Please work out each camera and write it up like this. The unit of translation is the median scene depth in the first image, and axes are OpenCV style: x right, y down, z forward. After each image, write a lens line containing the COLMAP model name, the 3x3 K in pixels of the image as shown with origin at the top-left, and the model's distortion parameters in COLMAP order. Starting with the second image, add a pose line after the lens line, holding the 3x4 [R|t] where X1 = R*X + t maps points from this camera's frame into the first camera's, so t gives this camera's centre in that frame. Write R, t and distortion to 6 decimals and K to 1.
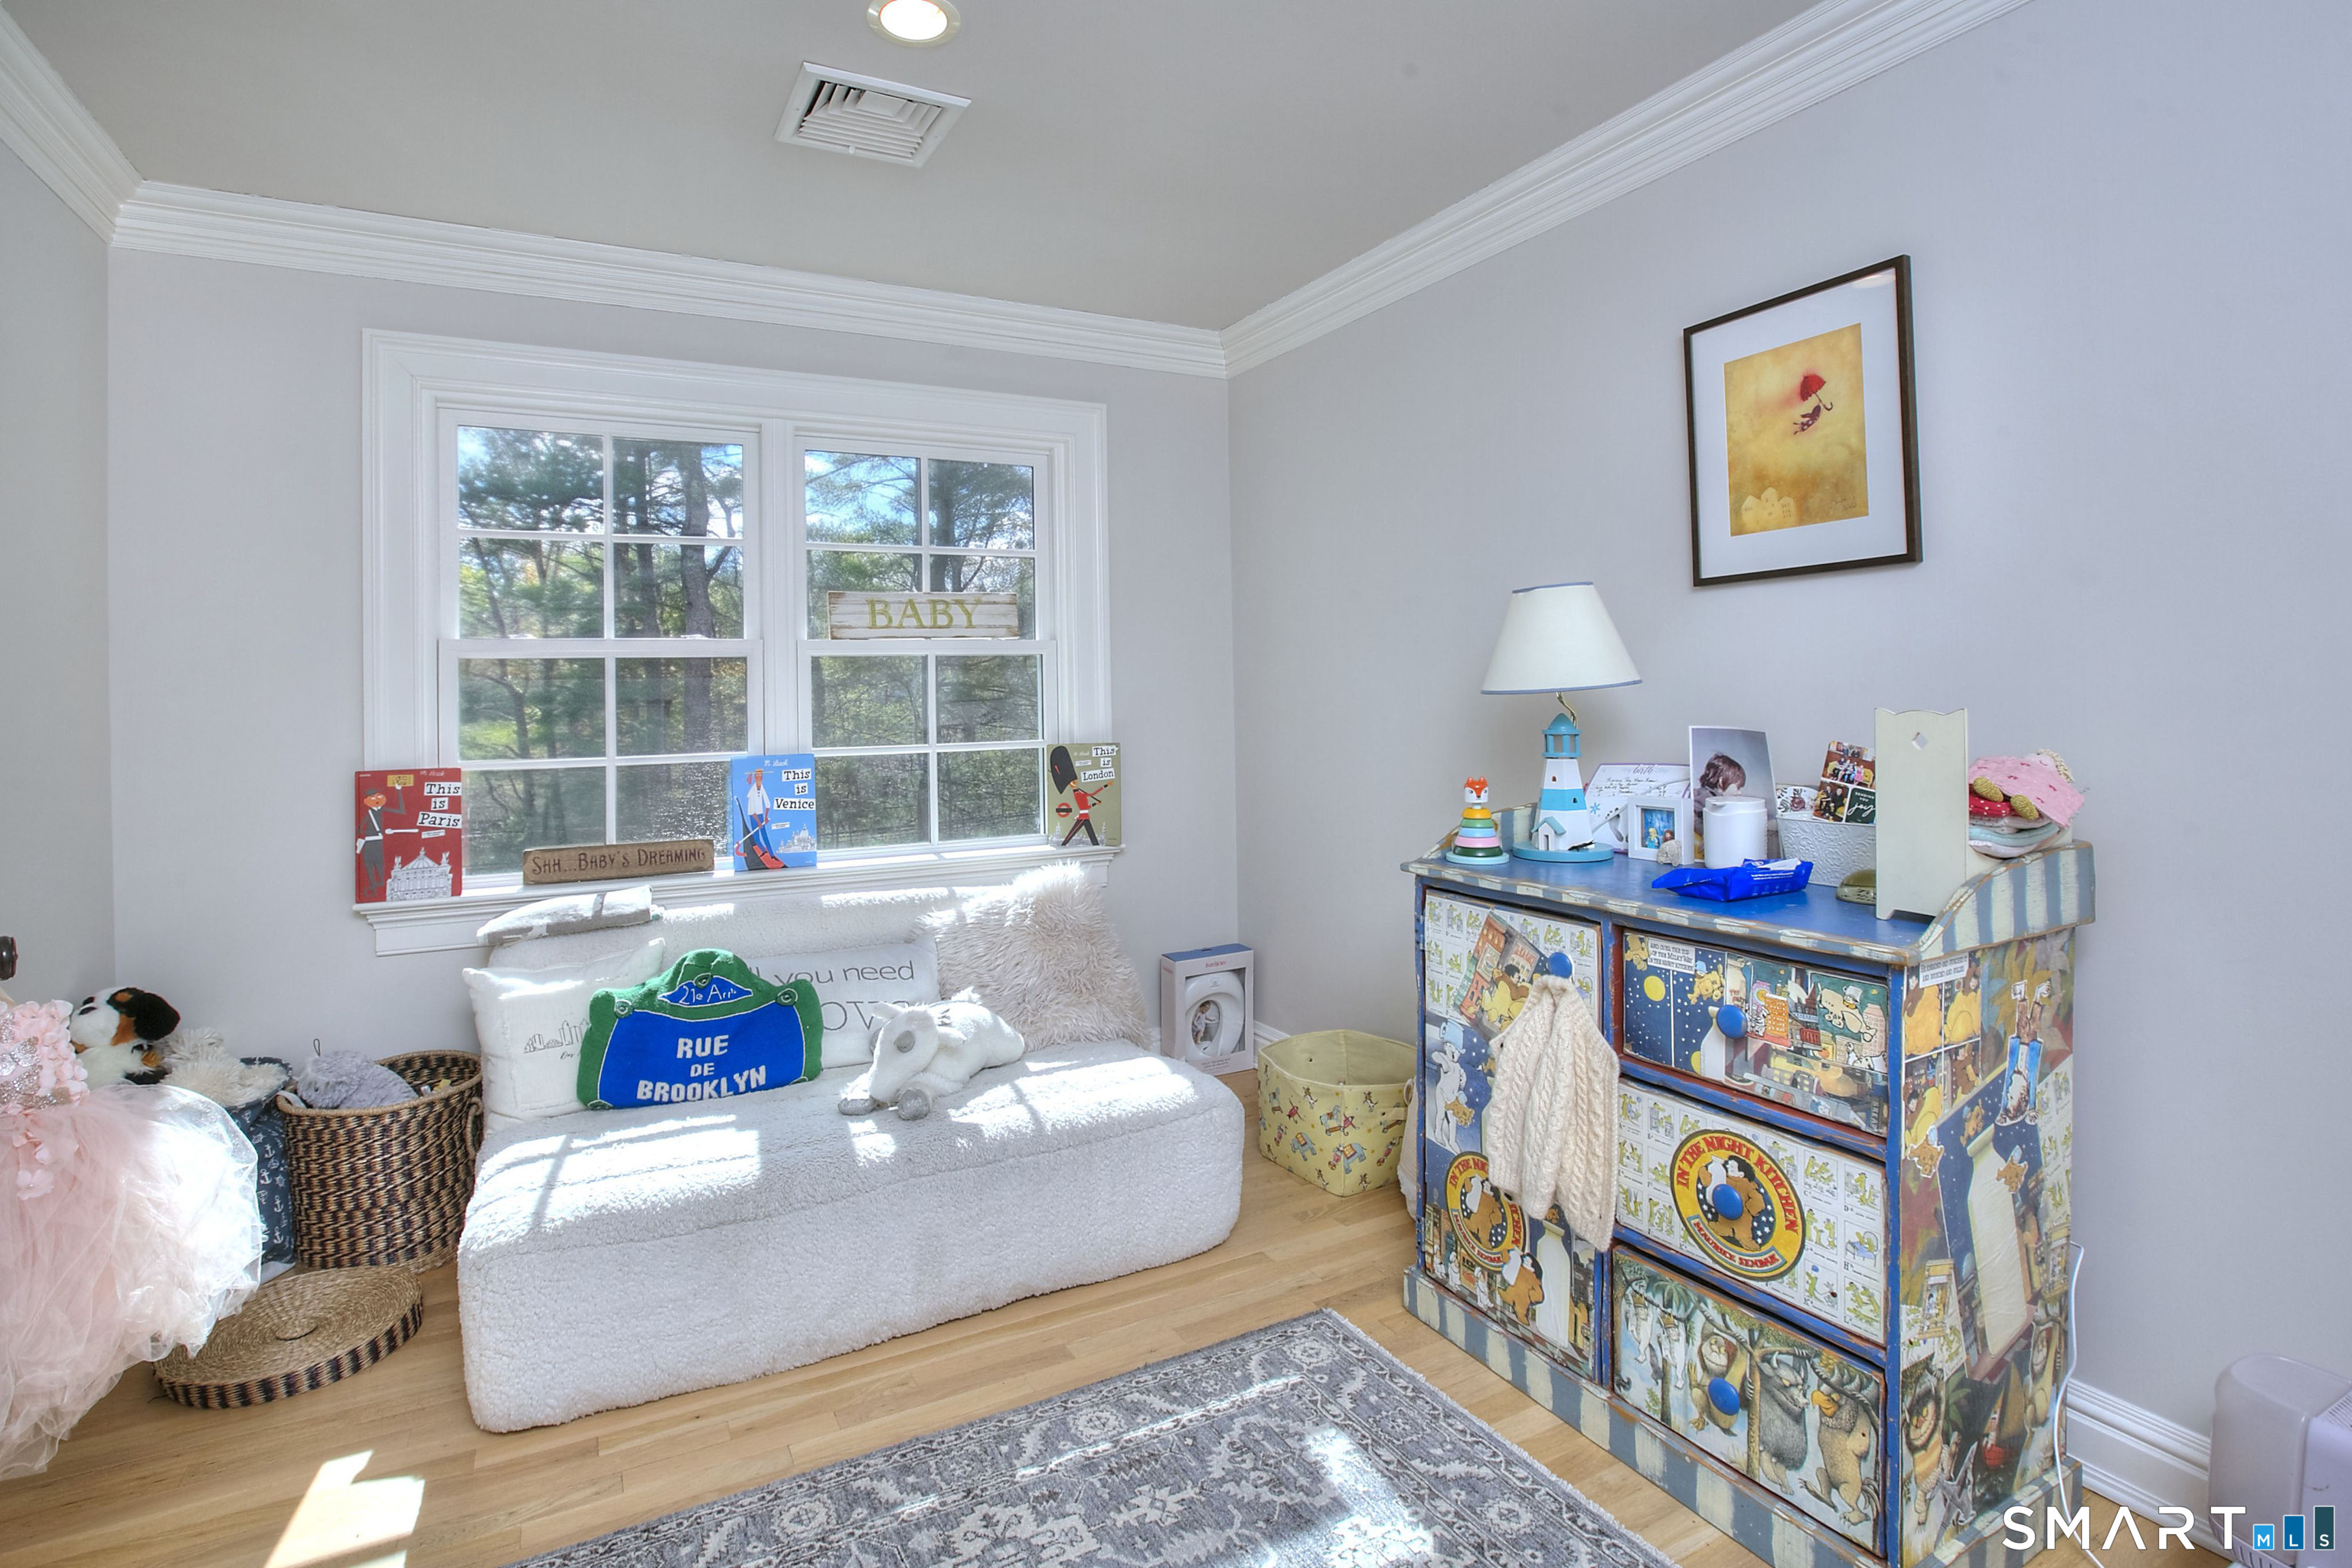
lens RADIAL K [[1188.5, 0, 1174.1], [0, 1188.5, 694.3], [0, 0, 1]] dist [-0.070867, 0.035126]
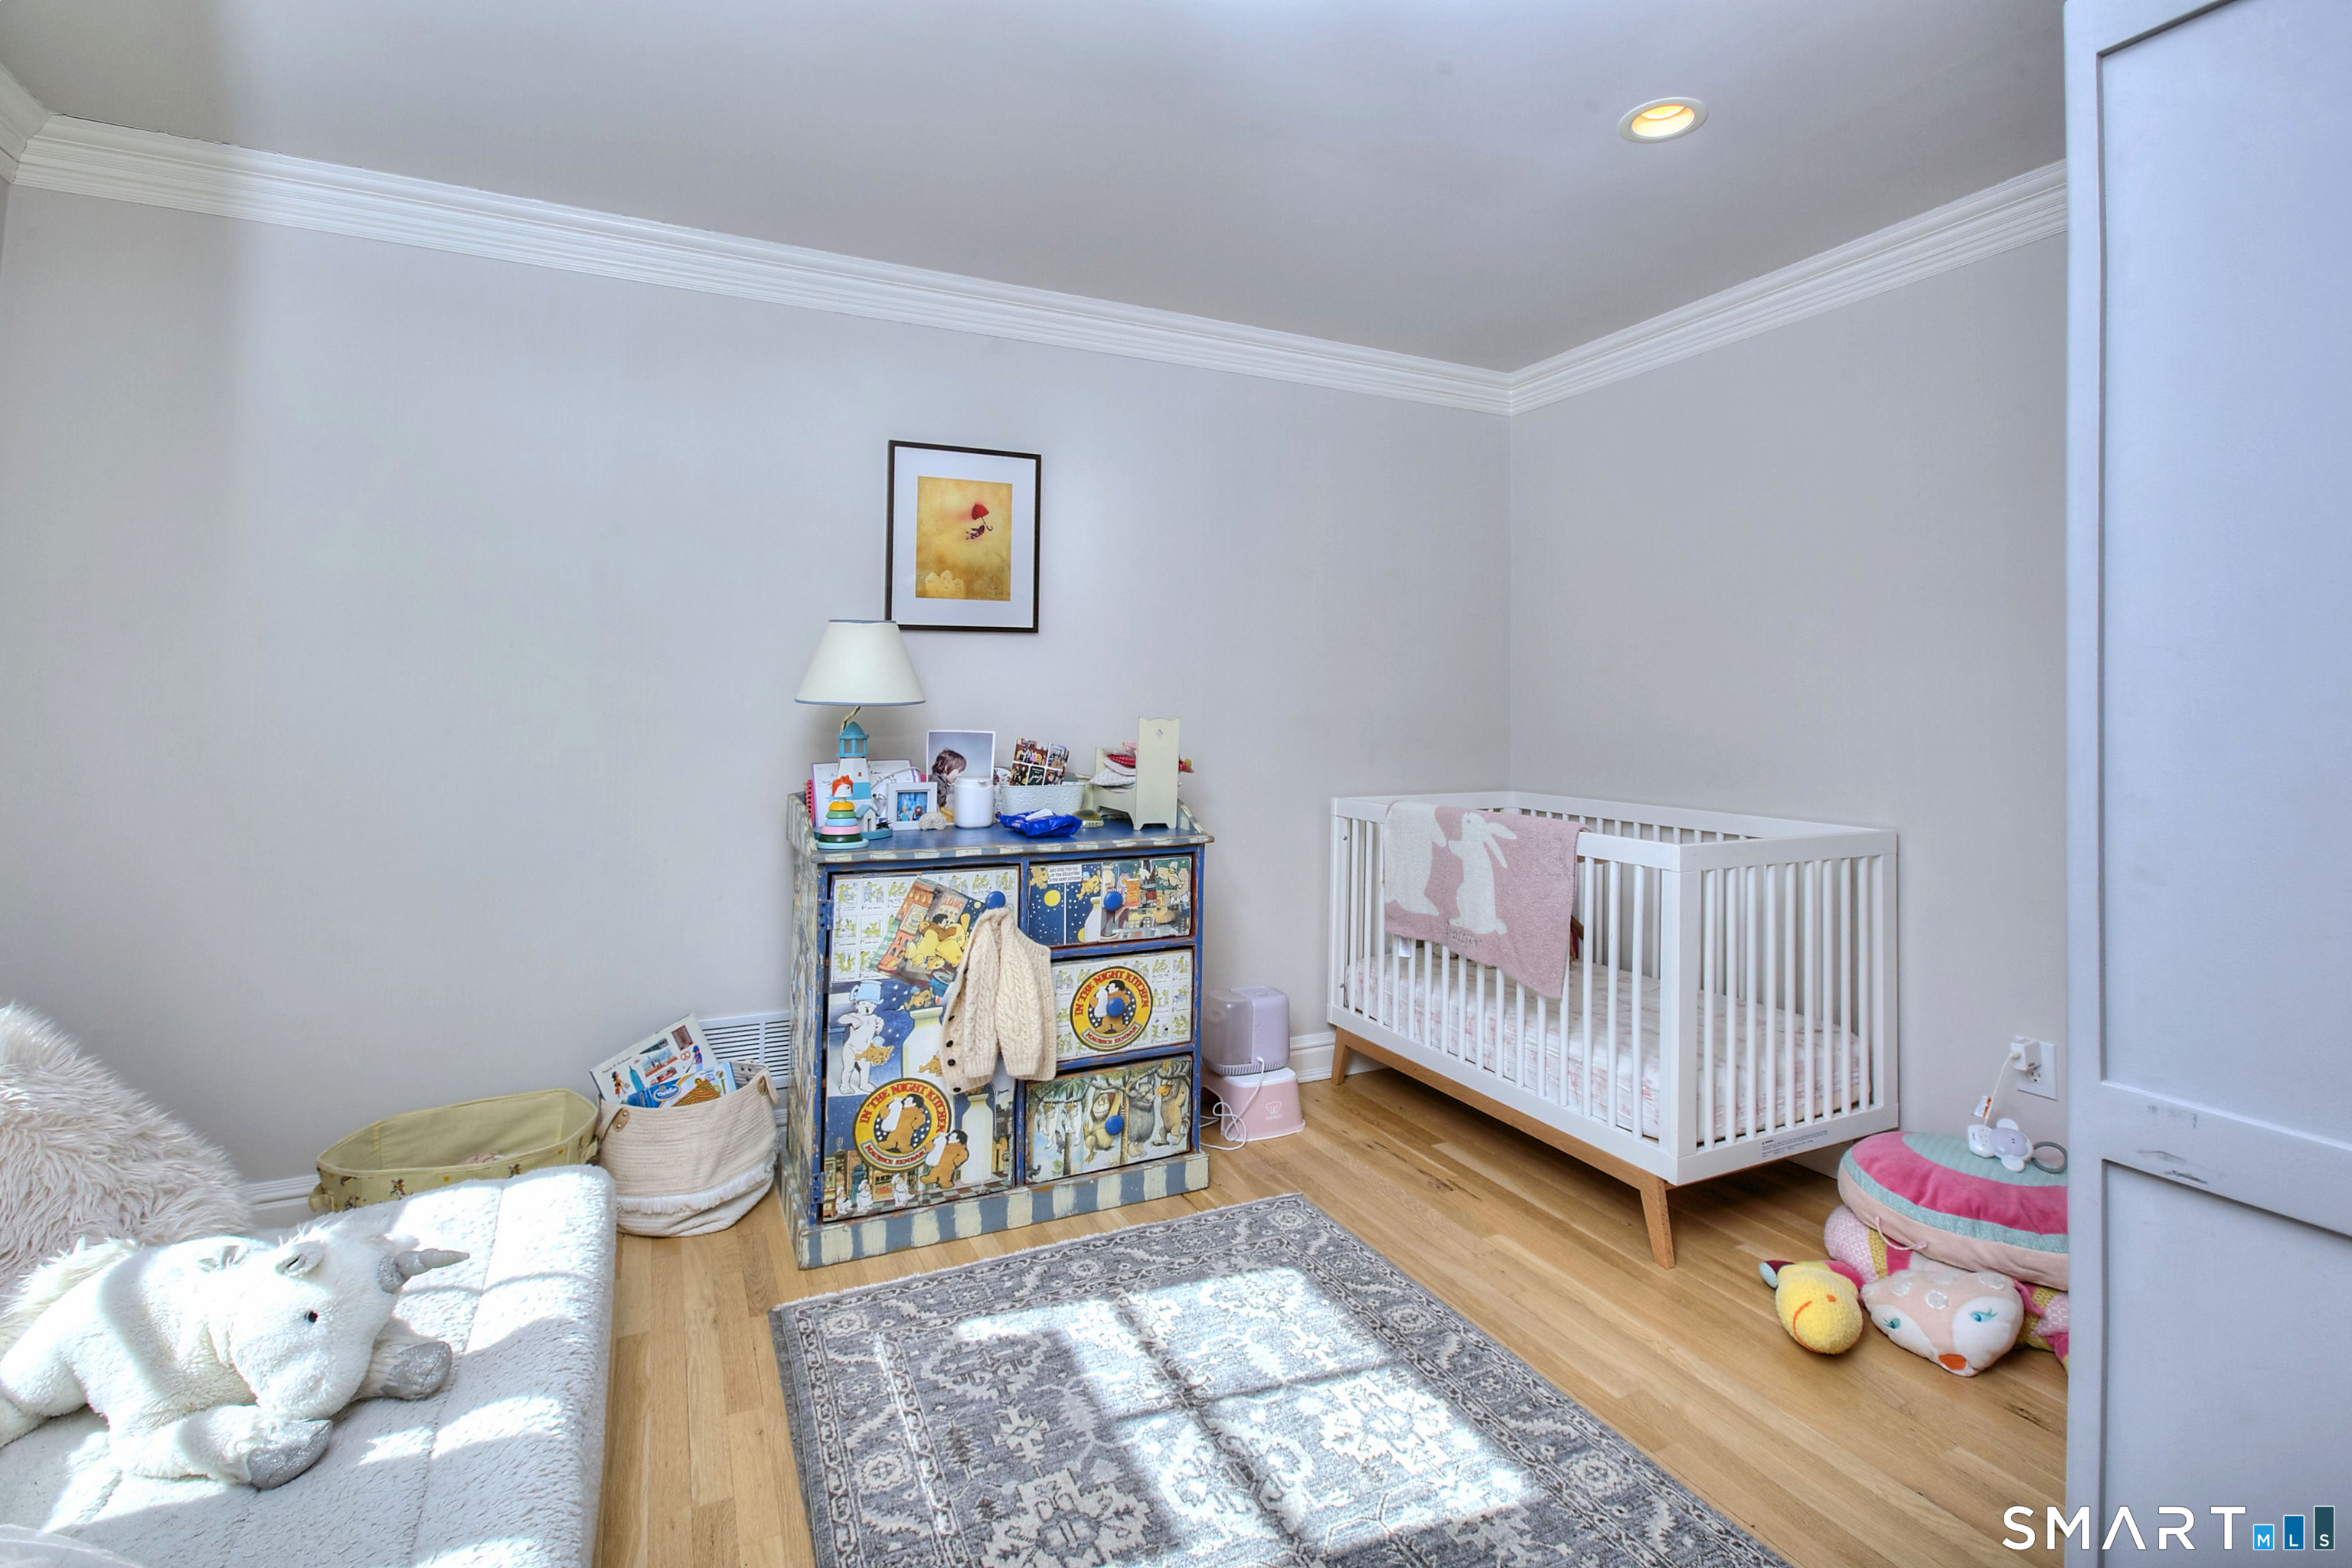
lens RADIAL K [[1068.6, 0, 1170.9], [0, 1068.6, 701.6], [0, 0, 1]] dist [-0.000410, 0.000141]
pose [[0.045317, 0.018439, 0.998802, -0.939122], [-0.009717, 0.999790, -0.018017, 0.013976], [-0.998925, -0.008889, 0.045486, 0.731930]]
